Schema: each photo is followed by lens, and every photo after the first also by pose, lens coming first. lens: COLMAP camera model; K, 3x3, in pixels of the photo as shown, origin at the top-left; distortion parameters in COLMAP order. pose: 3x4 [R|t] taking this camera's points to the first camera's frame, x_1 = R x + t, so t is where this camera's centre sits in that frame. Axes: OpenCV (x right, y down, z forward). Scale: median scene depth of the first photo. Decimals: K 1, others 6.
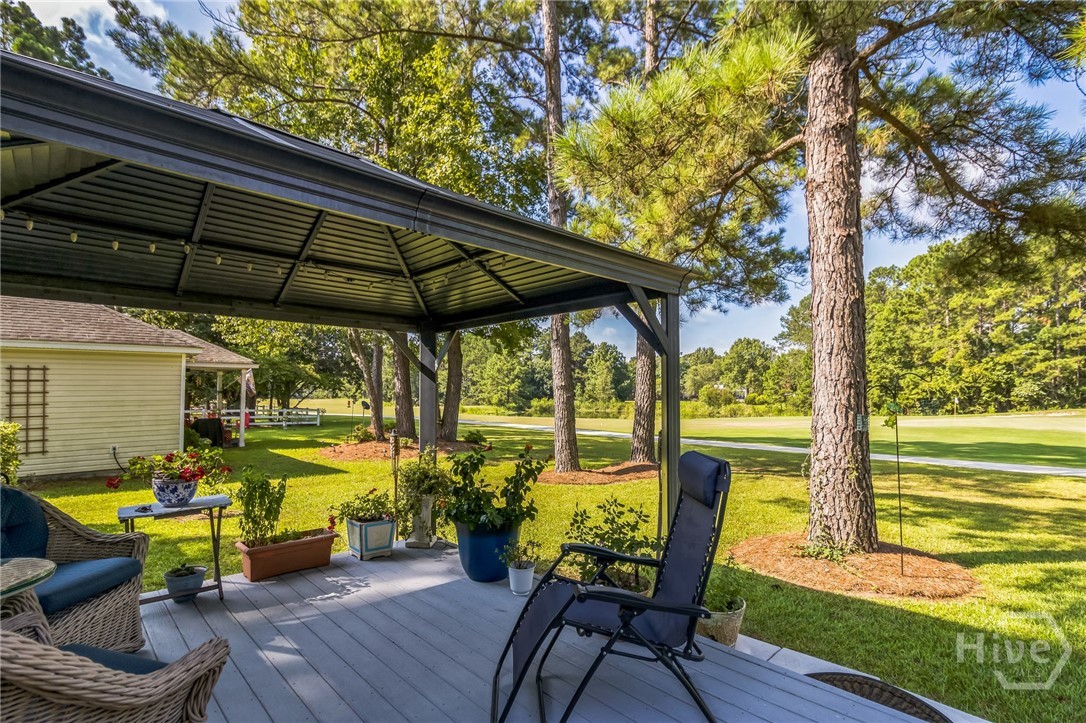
lens RADIAL K [[508.5, 0, 537.7], [0, 508.5, 366.2], [0, 0, 1]] dist [0.006424, -0.000969]
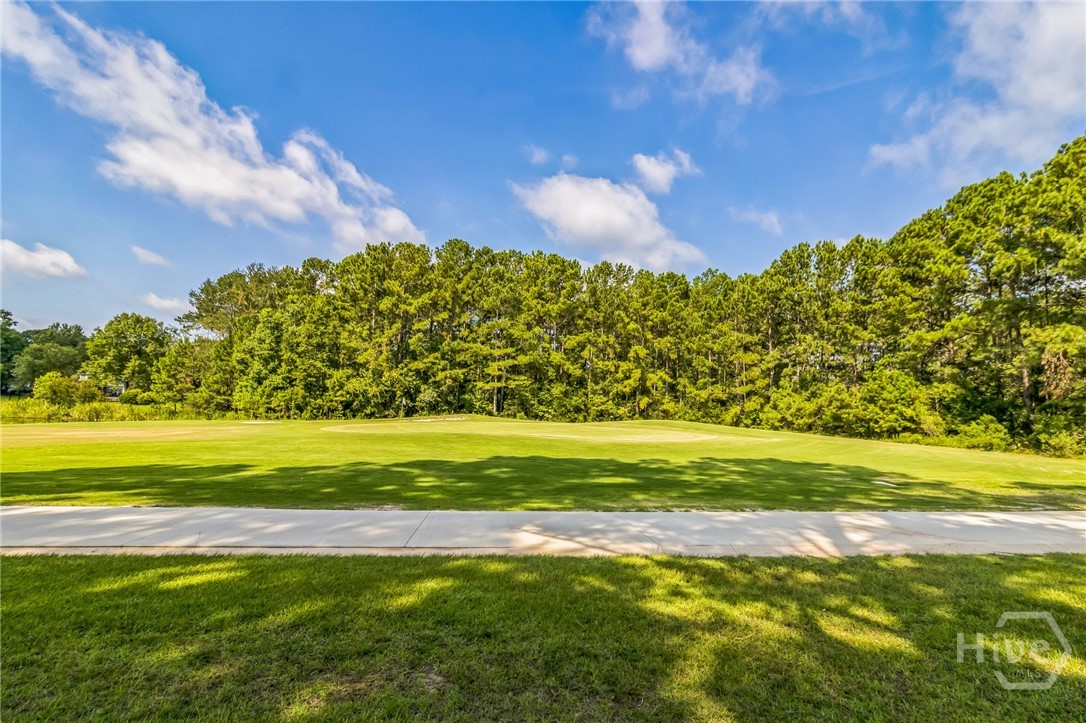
lens RADIAL K [[508.5, 0, 535.9], [0, 508.5, 360.3], [0, 0, 1]] dist [0.006424, -0.000969]
pose [[0.487946, 0.108254, 0.866135, 0.113070], [-0.088765, 0.993290, -0.074139, 0.026947], [-0.868349, -0.040706, 0.494281, 0.241609]]
